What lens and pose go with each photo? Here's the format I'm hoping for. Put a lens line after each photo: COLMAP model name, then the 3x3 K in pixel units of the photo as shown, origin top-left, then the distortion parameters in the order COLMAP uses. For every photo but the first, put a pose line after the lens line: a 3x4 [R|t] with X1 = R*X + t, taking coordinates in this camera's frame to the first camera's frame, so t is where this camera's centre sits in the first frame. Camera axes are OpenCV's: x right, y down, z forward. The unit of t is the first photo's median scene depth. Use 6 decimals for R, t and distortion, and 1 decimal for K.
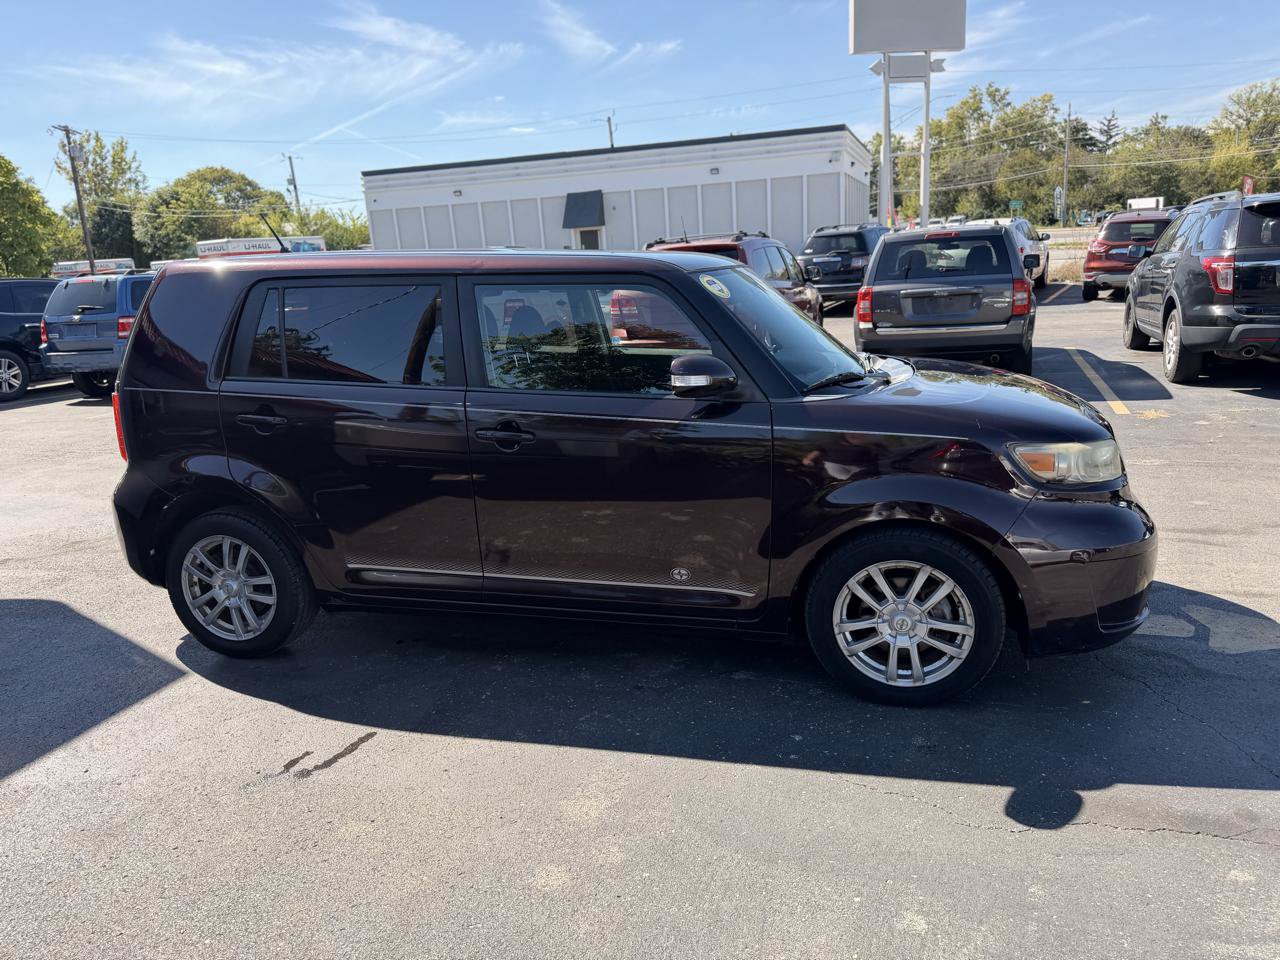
lens RADIAL K [[903.8, 0, 637.0], [0, 903.8, 488.6], [0, 0, 1]] dist [0.034999, -0.046915]
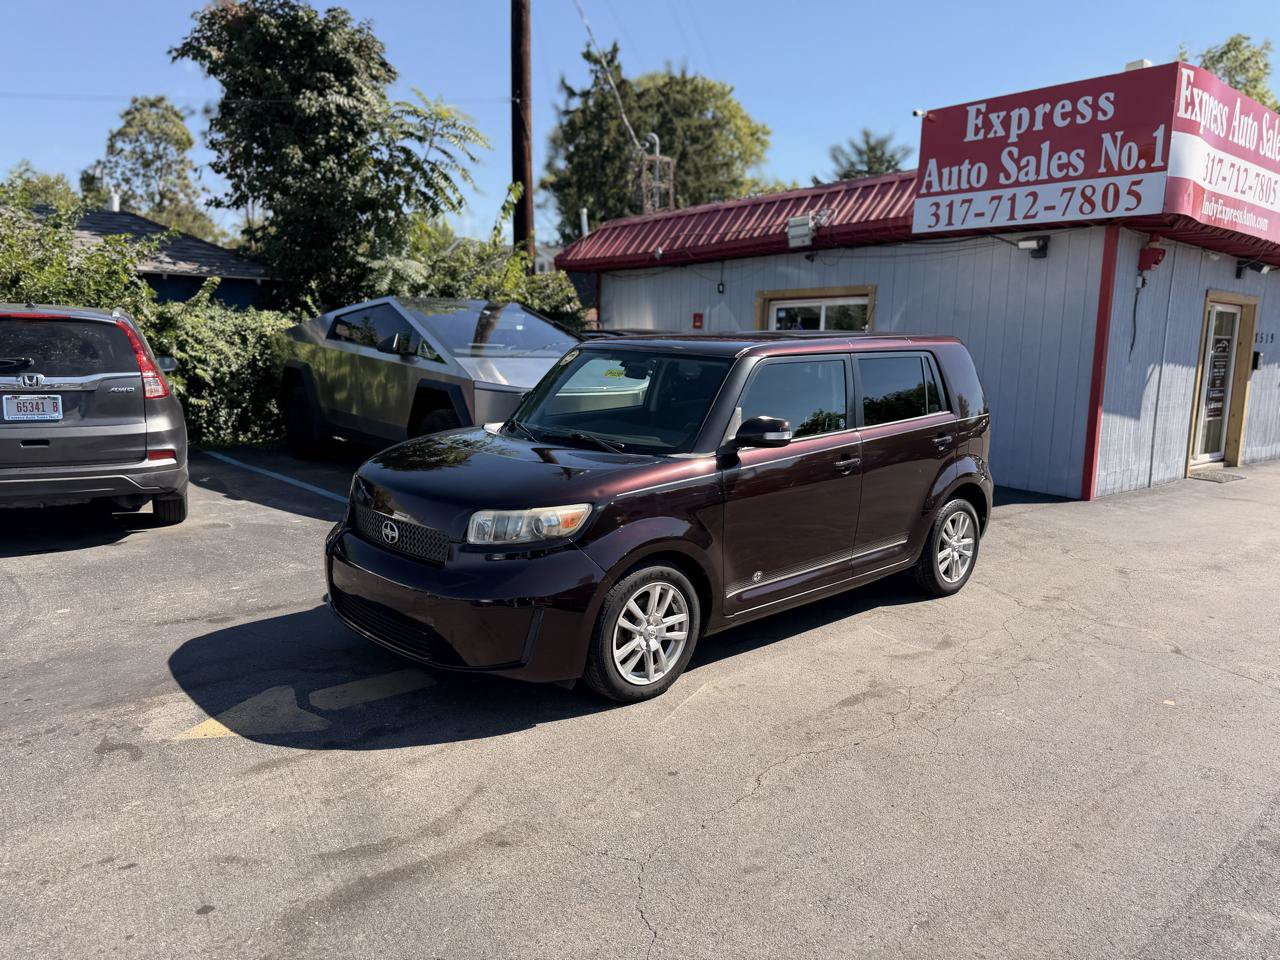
lens RADIAL K [[903.8, 0, 647.7], [0, 903.8, 483.6], [0, 0, 1]] dist [0.034999, -0.046915]
pose [[-0.525004, 0.174915, -0.832932, 0.109967], [-0.211299, 0.921227, 0.326640, -0.045098], [0.824453, 0.347485, -0.446689, 0.150939]]
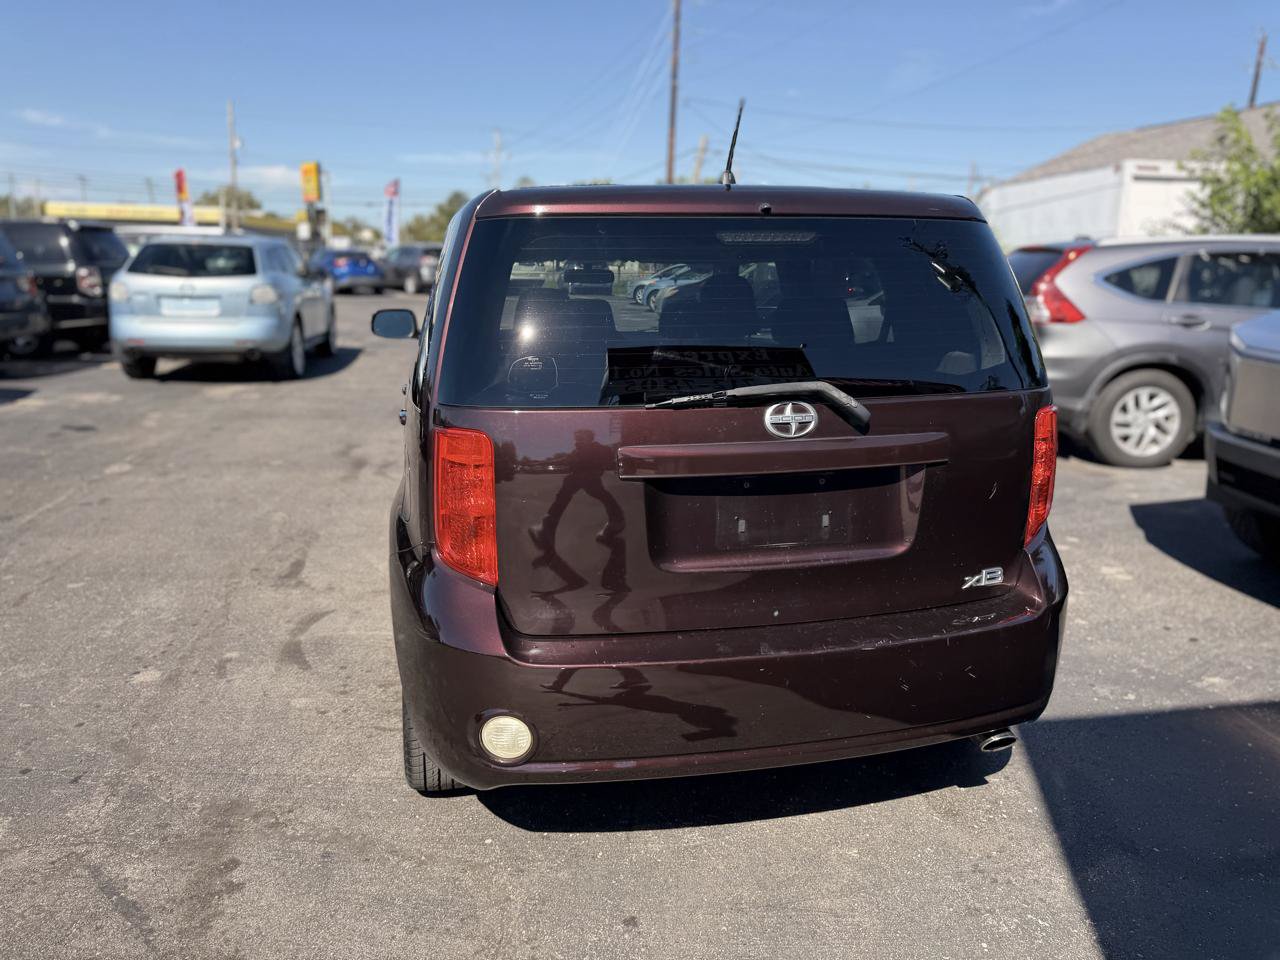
lens RADIAL K [[903.8, 0, 643.5], [0, 903.8, 486.4], [0, 0, 1]] dist [0.034999, -0.046915]
pose [[-0.464700, -0.167697, 0.869443, -0.090435], [0.233138, 0.924084, 0.302844, -0.027717], [-0.854225, 0.343432, -0.390326, 0.137232]]
